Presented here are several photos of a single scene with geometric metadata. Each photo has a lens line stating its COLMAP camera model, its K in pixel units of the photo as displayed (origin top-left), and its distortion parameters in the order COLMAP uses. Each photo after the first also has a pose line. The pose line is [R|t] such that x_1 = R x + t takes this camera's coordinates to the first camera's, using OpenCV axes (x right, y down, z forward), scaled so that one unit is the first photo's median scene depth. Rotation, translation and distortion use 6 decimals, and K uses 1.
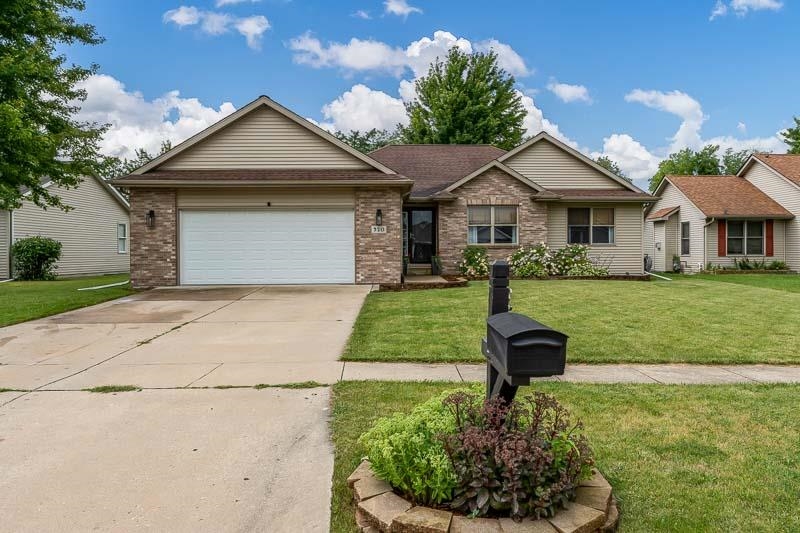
lens RADIAL K [[597.5, 0, 421.5], [0, 597.5, 262.6], [0, 0, 1]] dist [0.004544, 0.002141]
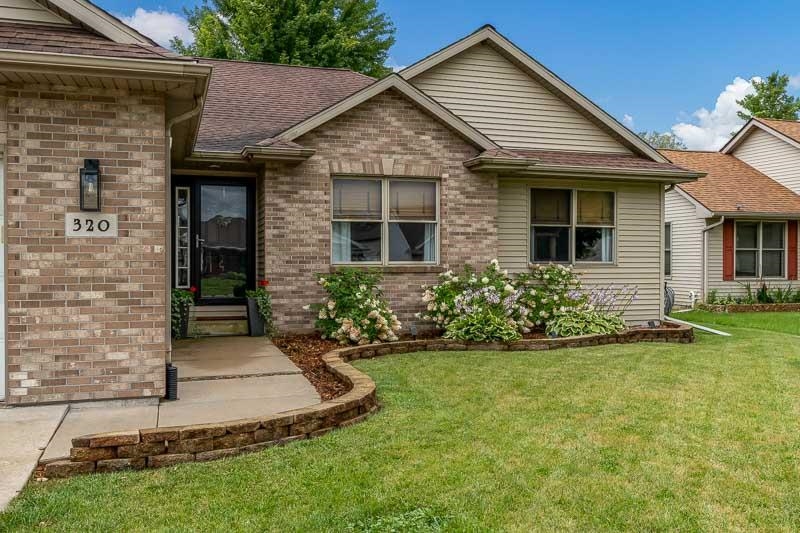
lens RADIAL K [[704.3, 0, 388.7], [0, 704.3, 266.4], [0, 0, 1]] dist [0.001166, -0.004078]
pose [[0.968962, 0.002253, 0.247199, -0.010191], [-0.001308, 0.999991, -0.003988, -0.026858], [-0.247206, 0.003541, 0.968956, 0.498406]]
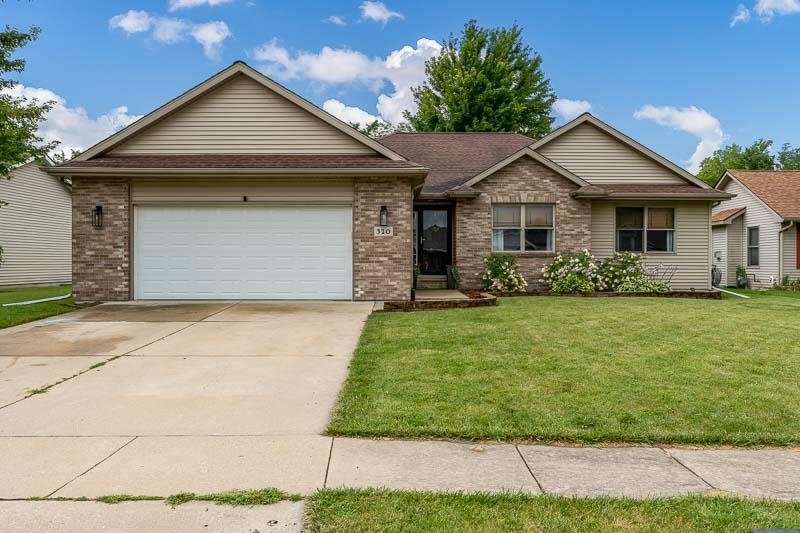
lens RADIAL K [[644.6, 0, 400.0], [0, 644.6, 266.5], [0, 0, 1]] dist [0.002597, 0.004215]
pose [[0.999217, 0.006841, -0.038967, -0.013202], [-0.007215, 0.999929, -0.009465, -0.001115], [0.038900, 0.009738, 0.999196, 0.125519]]
